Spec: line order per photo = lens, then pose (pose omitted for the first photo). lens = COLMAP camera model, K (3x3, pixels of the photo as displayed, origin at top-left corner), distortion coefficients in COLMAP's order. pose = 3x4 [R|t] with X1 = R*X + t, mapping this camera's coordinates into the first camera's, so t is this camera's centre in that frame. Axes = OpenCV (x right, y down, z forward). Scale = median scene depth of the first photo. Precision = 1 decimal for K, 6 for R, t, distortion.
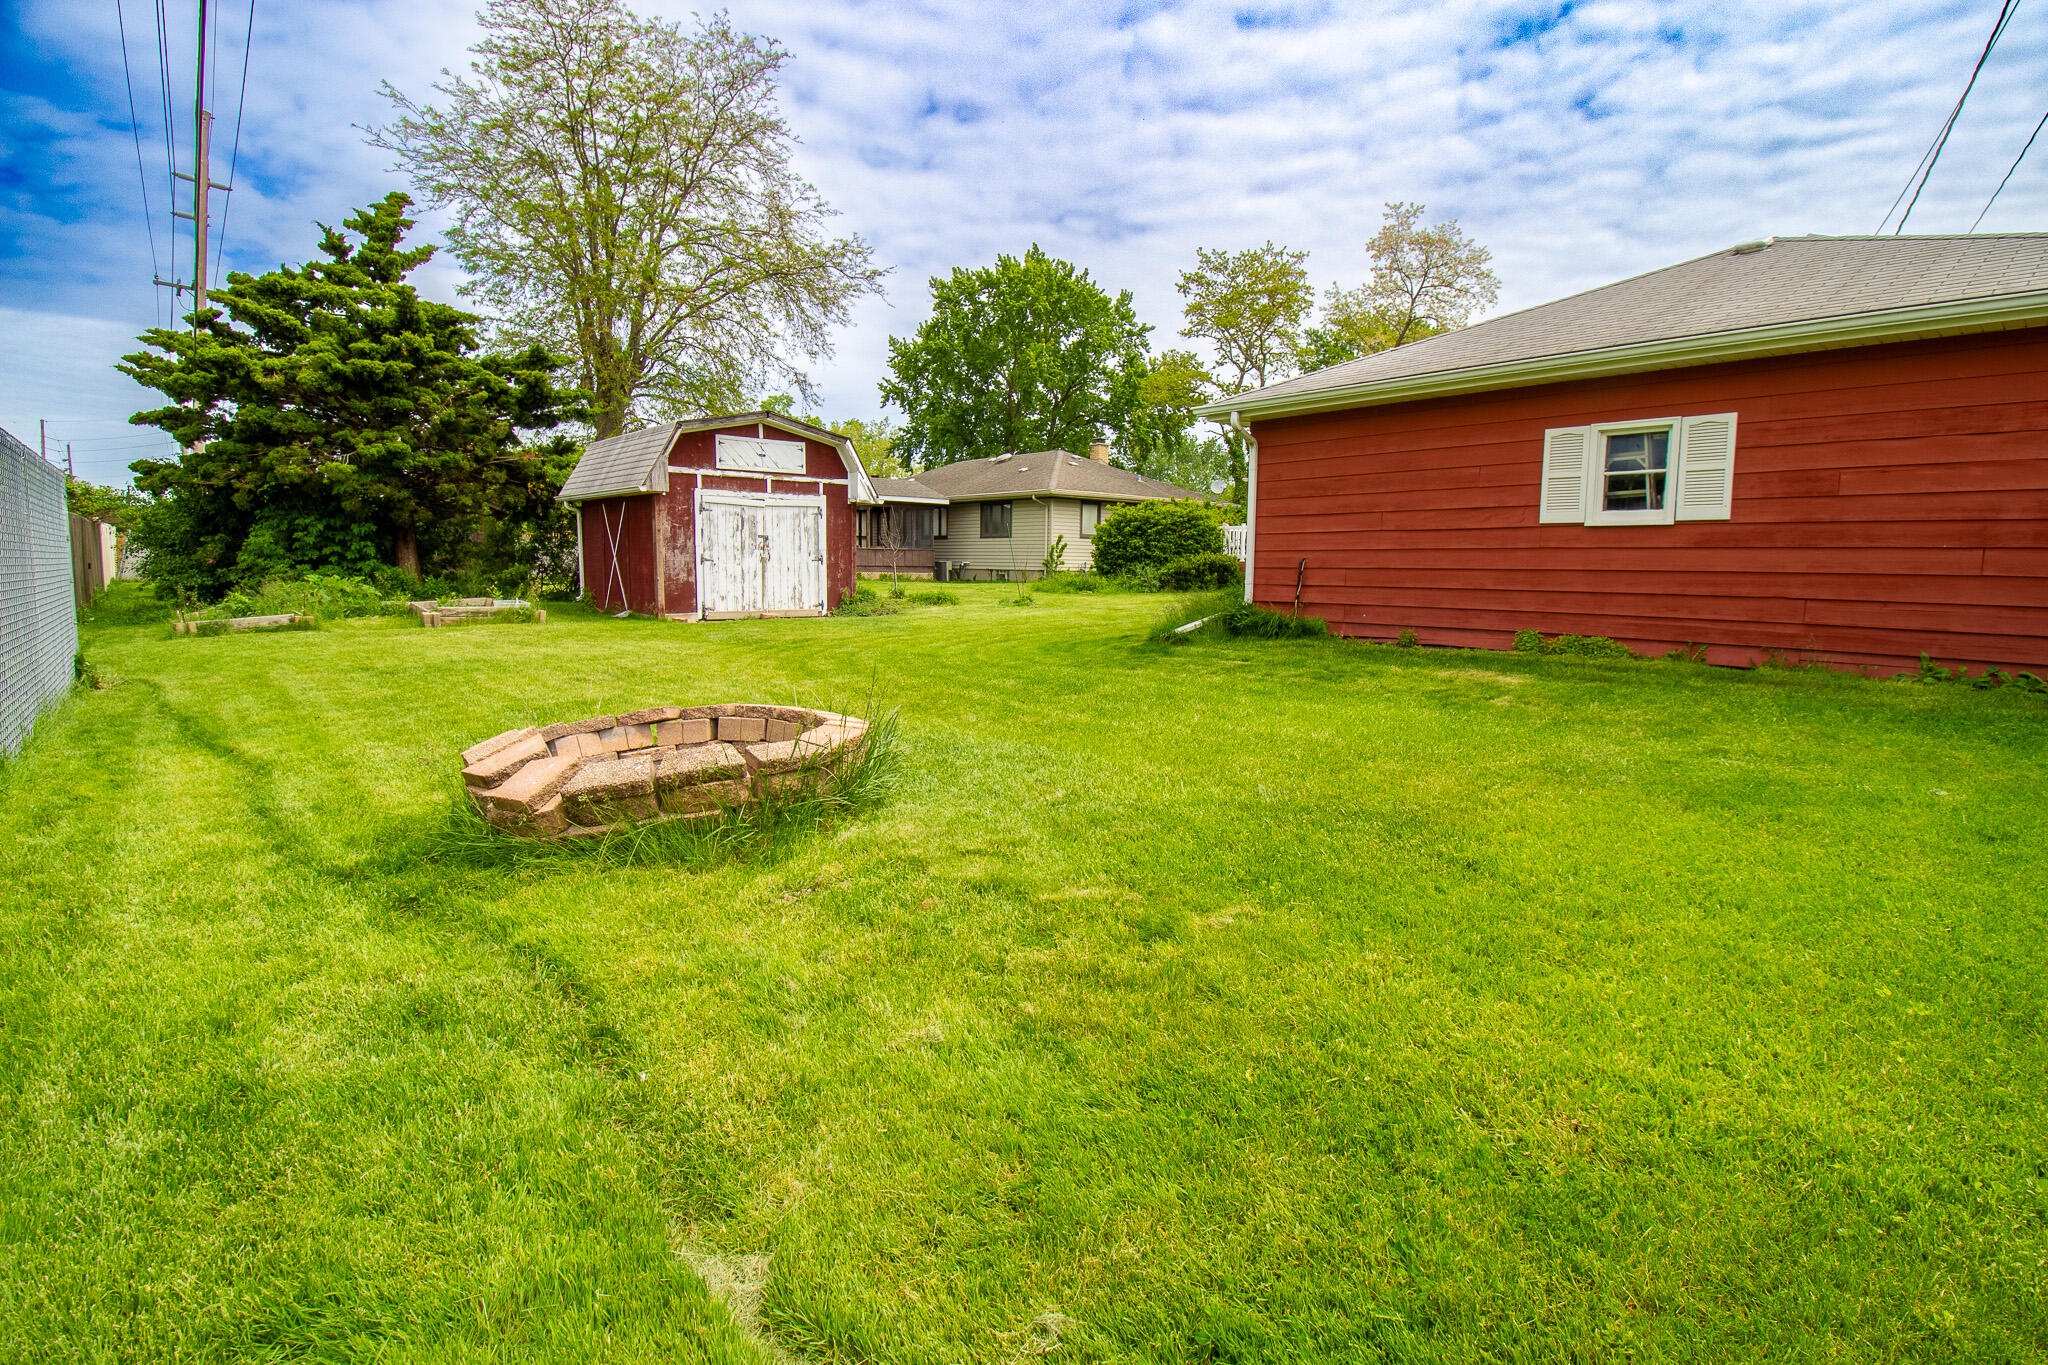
lens RADIAL K [[988.7, 0, 1034.0], [0, 988.7, 677.2], [0, 0, 1]] dist [0.001857, -0.011256]
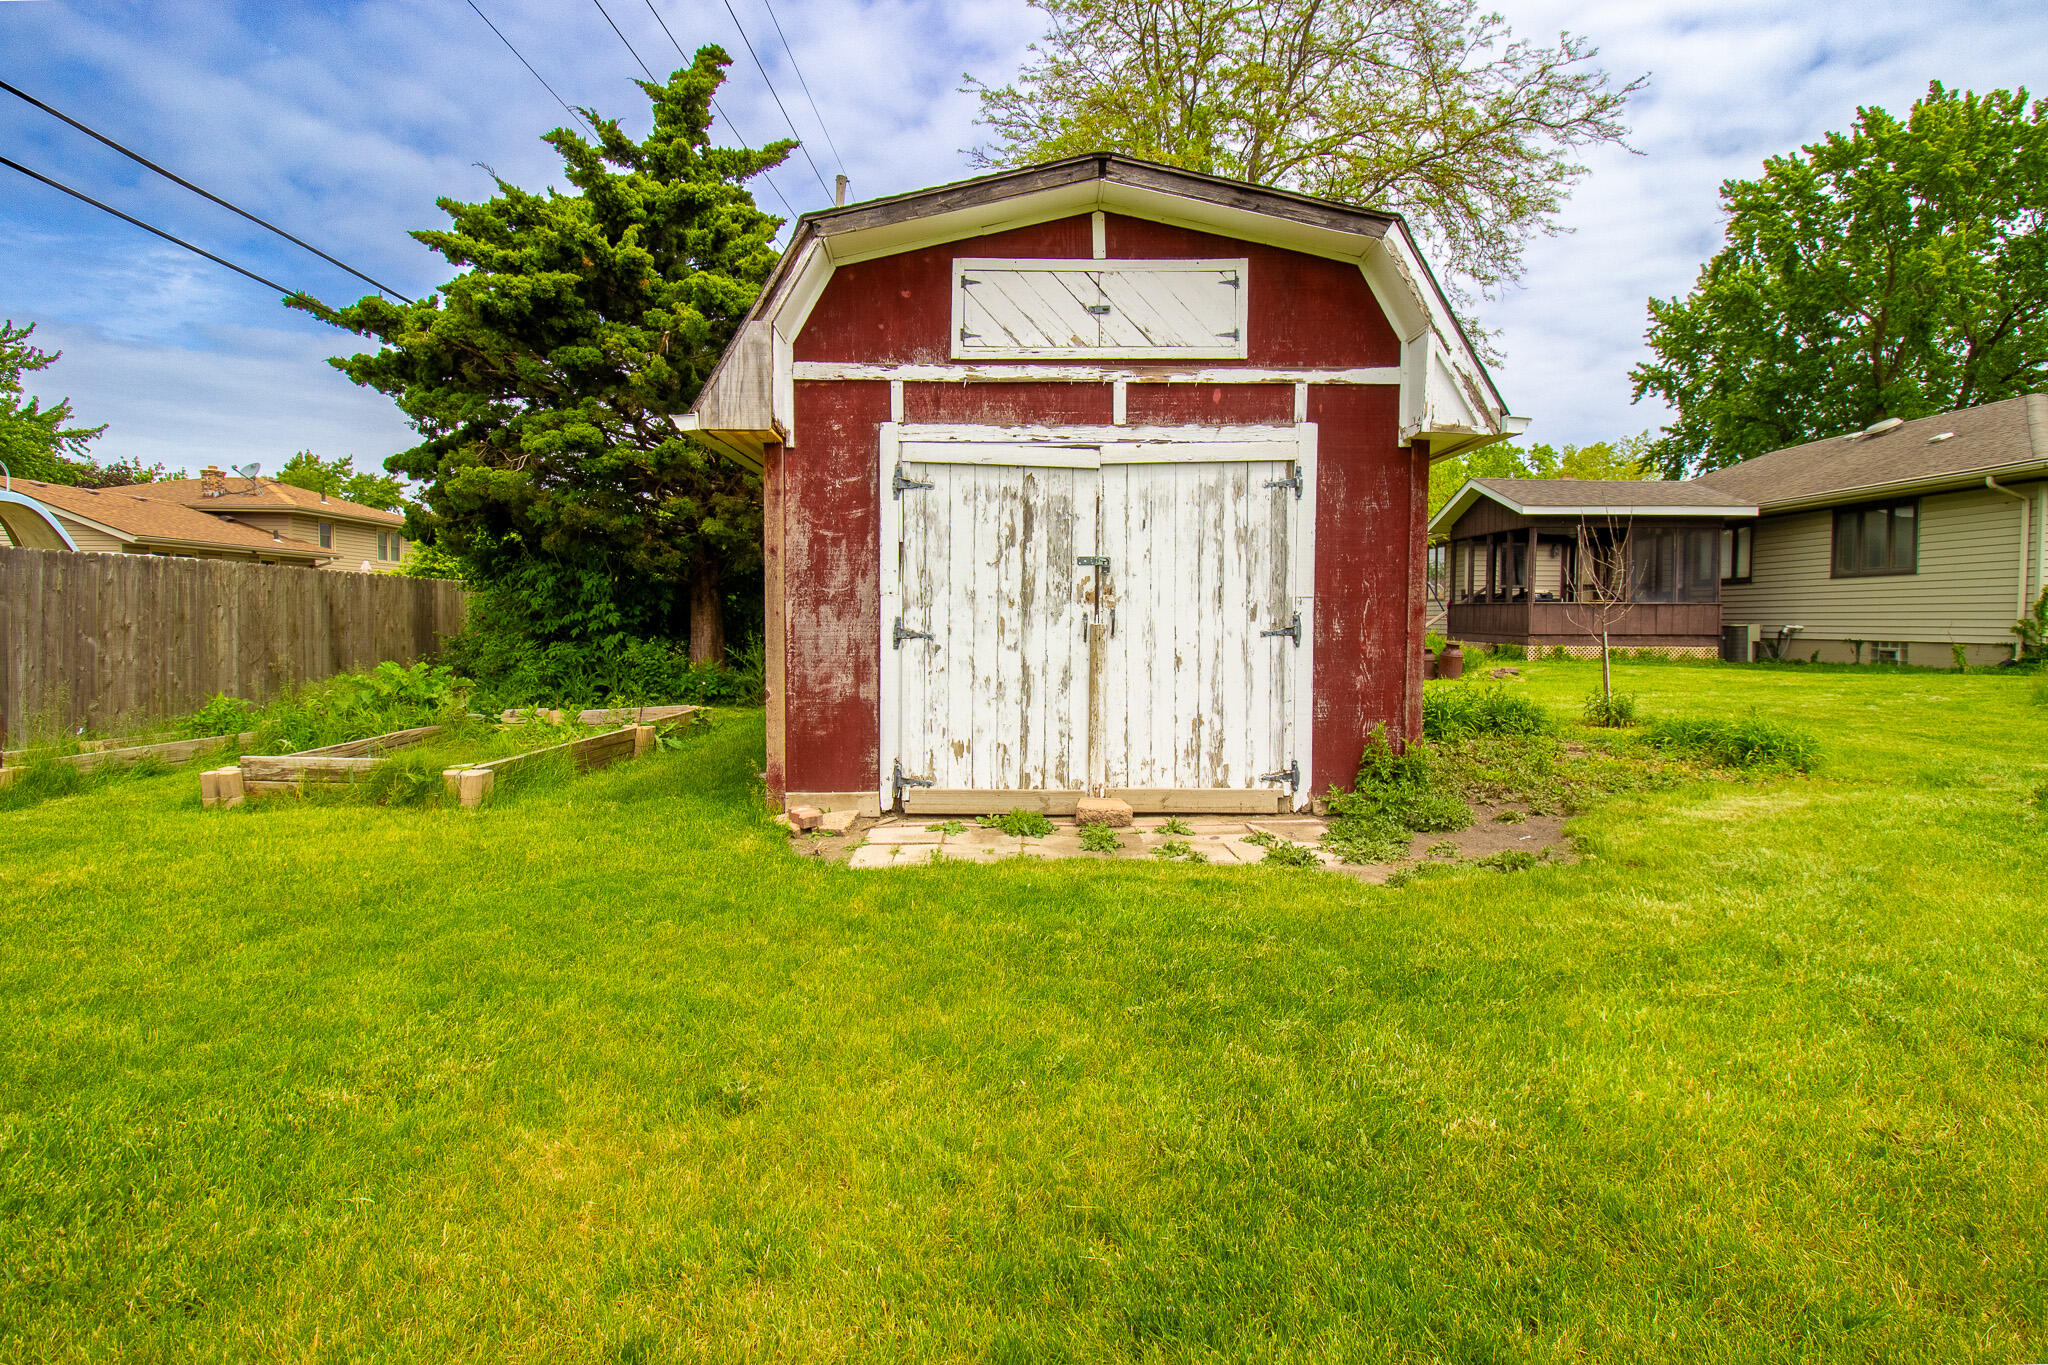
lens RADIAL K [[988.7, 0, 1051.9], [0, 988.7, 659.8], [0, 0, 1]] dist [0.001857, -0.011256]
pose [[0.770120, 0.015146, -0.637719, -0.077715], [-0.066861, 0.996128, -0.057084, -0.088704], [0.634385, 0.086600, 0.768151, 0.728012]]
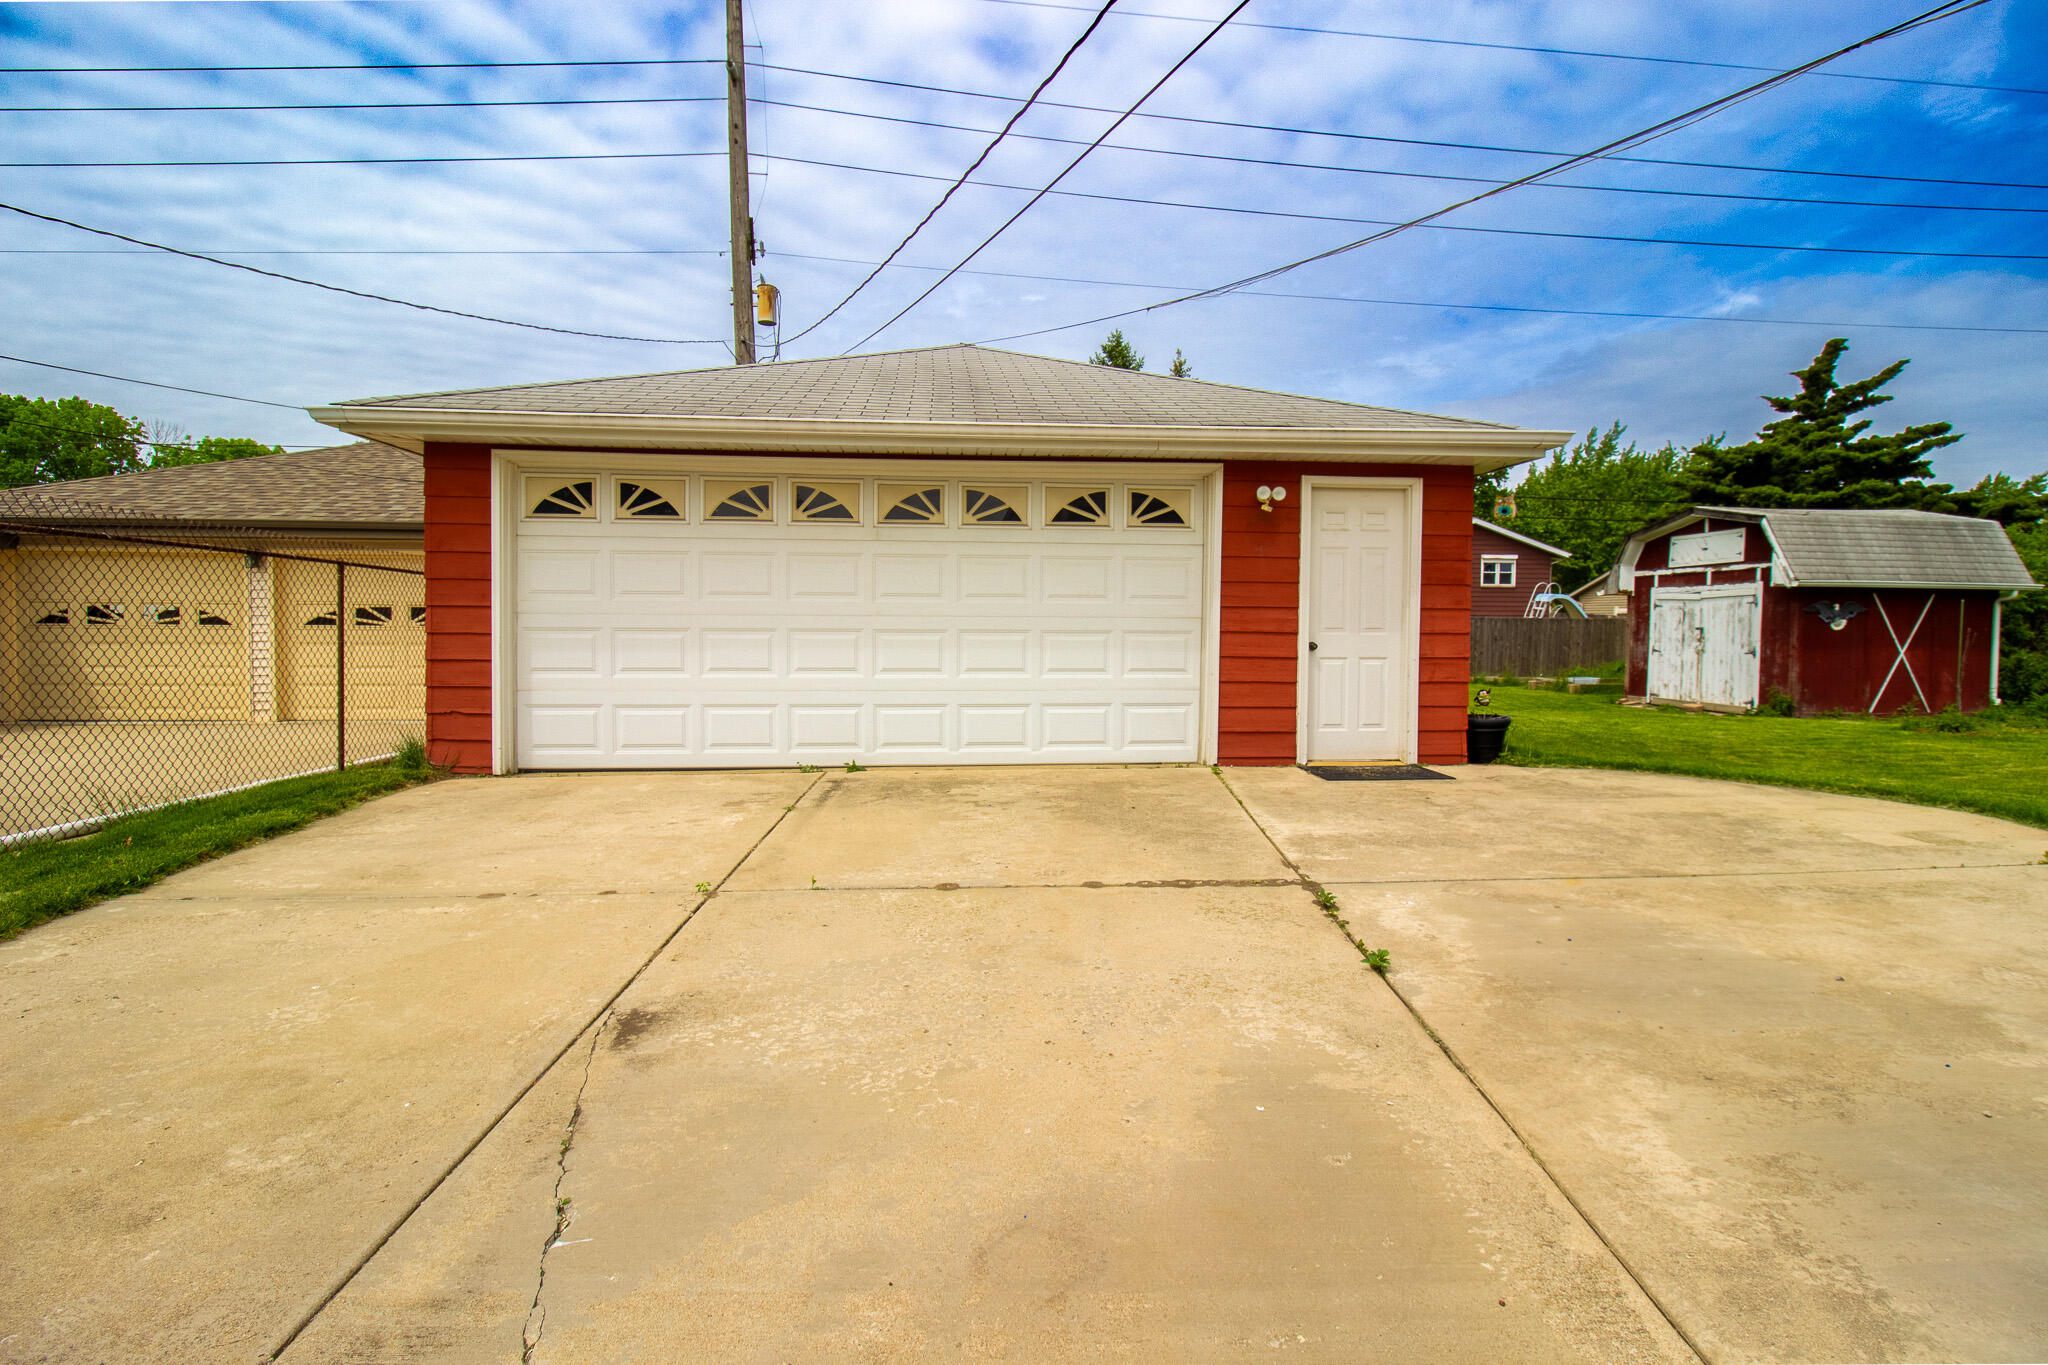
lens RADIAL K [[967.5, 0, 1035.9], [0, 967.5, 665.4], [0, 0, 1]] dist [-0.007166, -0.005407]
pose [[-0.565526, 0.015922, -0.824577, 0.895089], [-0.113412, 0.988814, 0.096875, -0.120370], [0.816895, 0.148302, -0.557394, 0.973269]]
